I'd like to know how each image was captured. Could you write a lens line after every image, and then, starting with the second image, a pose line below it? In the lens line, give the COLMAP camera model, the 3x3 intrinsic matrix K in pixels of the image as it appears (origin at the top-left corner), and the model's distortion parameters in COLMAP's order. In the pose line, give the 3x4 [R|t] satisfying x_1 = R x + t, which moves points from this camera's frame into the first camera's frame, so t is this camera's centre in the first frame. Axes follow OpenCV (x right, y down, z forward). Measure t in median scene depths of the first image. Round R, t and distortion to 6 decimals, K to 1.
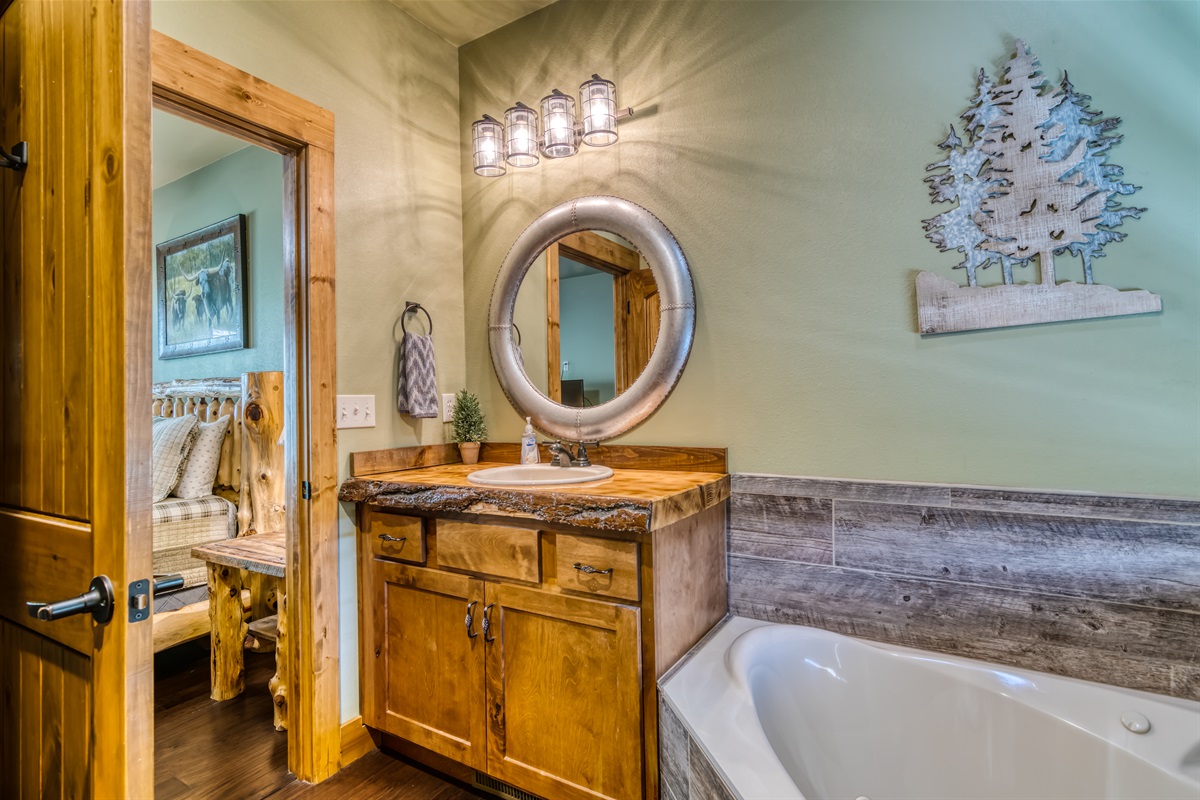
lens RADIAL K [[576.1, 0, 600.9], [0, 576.1, 395.7], [0, 0, 1]] dist [-0.004765, 0.001737]
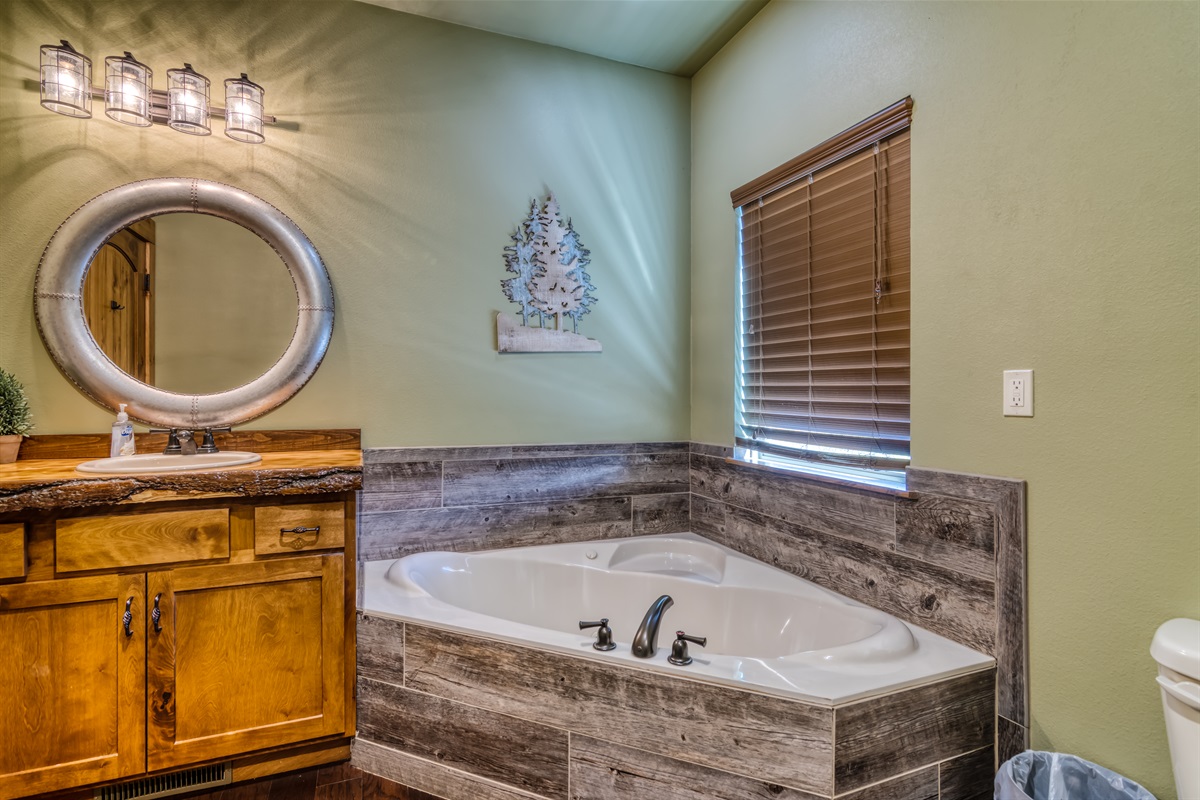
lens RADIAL K [[576.1, 0, 598.4], [0, 576.1, 396.7], [0, 0, 1]] dist [-0.004765, 0.001737]
pose [[0.598738, 0.015182, 0.800801, -0.549486], [-0.024436, 0.999701, -0.000682, 0.012150], [-0.800572, -0.019160, 0.598930, -0.177243]]
